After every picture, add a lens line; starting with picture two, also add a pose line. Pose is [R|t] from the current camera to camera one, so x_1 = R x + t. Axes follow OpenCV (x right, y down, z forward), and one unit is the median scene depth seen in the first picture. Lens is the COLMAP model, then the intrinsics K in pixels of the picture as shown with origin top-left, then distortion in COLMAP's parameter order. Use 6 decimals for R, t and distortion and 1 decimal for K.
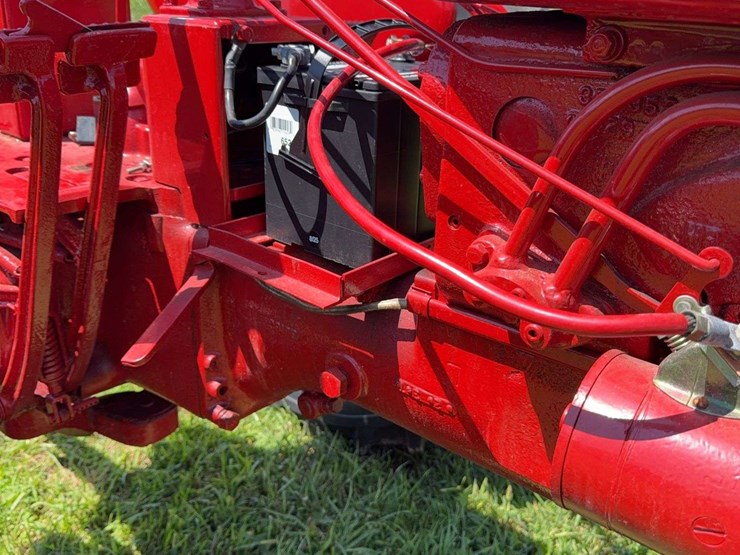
lens RADIAL K [[703.2, 0, 378.6], [0, 703.2, 287.3], [0, 0, 1]] dist [0.014998, 0.000000]
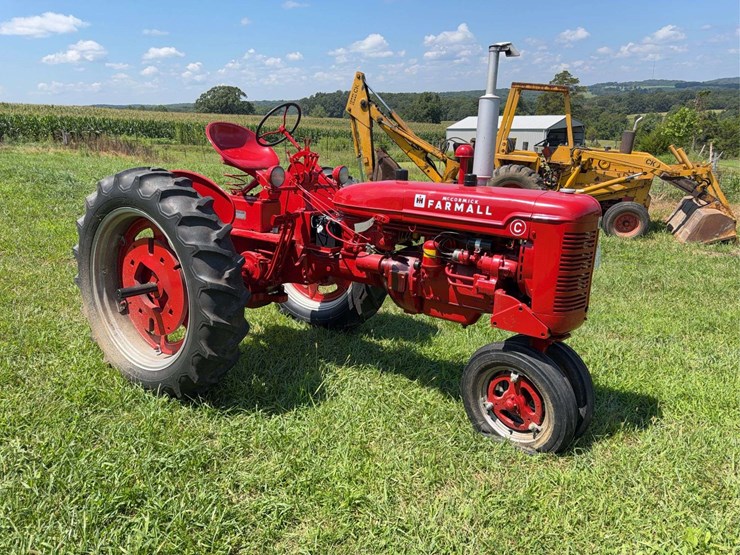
lens RADIAL K [[521.5, 0, 367.3], [0, 521.5, 280.3], [0, 0, 1]] dist [0.035320, -0.042139]
pose [[0.997186, -0.012337, 0.073949, -0.071024], [0.023897, 0.987223, -0.157541, 1.052985], [-0.071061, 0.158864, 0.984740, -3.837262]]
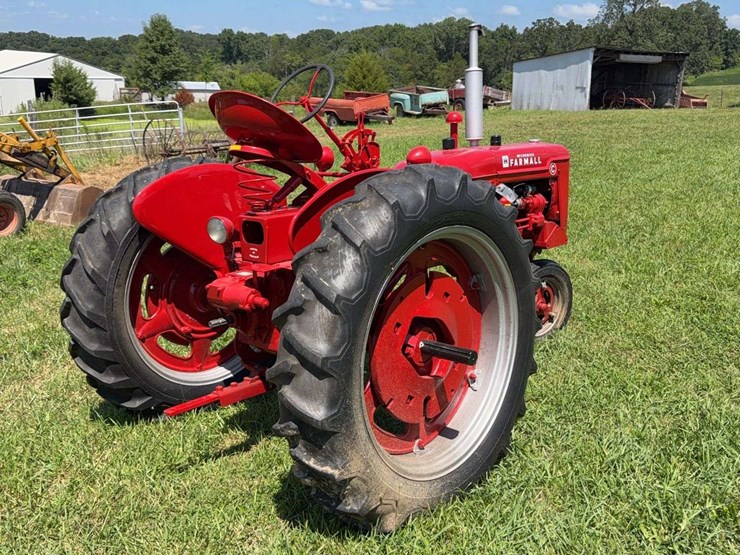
lens RADIAL K [[703.2, 0, 372.9], [0, 703.2, 278.2], [0, 0, 1]] dist [0.014998, 0.000000]
pose [[0.081431, -0.253579, 0.963881, -5.600379], [0.429065, 0.881810, 0.195739, -0.998158], [-0.899595, 0.397629, 0.180609, 0.404923]]
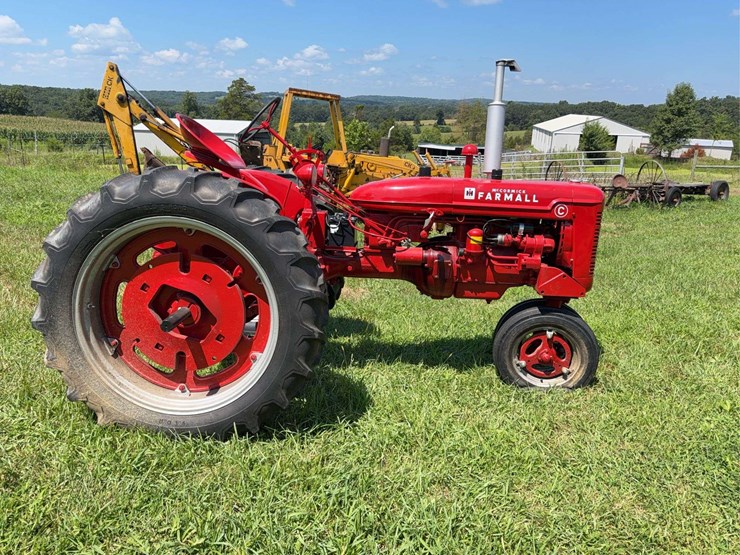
lens RADIAL K [[521.5, 0, 369.0], [0, 521.5, 278.2], [0, 0, 1]] dist [0.035320, -0.042139]
pose [[0.794350, -0.129848, 0.593421, -2.856015], [0.229192, 0.968752, -0.094820, 0.749660], [-0.562565, 0.211328, 0.799288, -2.929433]]
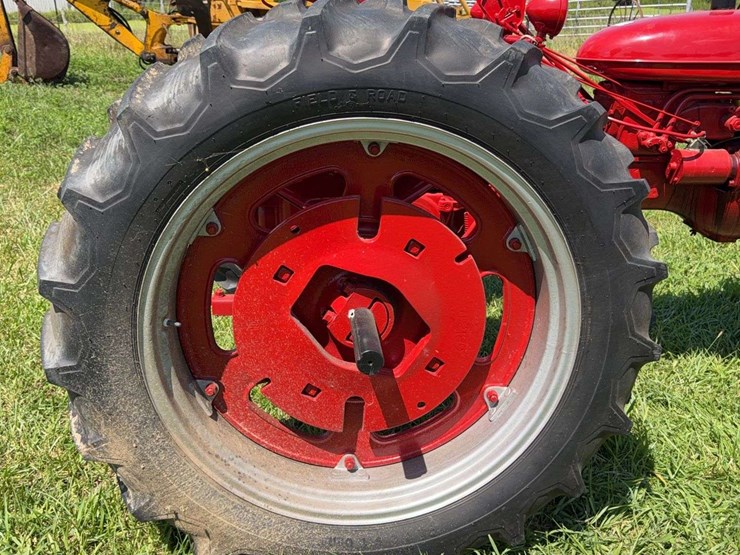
lens RADIAL K [[703.2, 0, 376.9], [0, 703.2, 269.6], [0, 0, 1]] dist [0.014998, 0.000000]
pose [[0.725634, -0.256813, 0.638359, -3.170859], [0.287184, 0.956106, 0.058196, 0.012366], [-0.625284, 0.141098, 0.767536, -0.941112]]
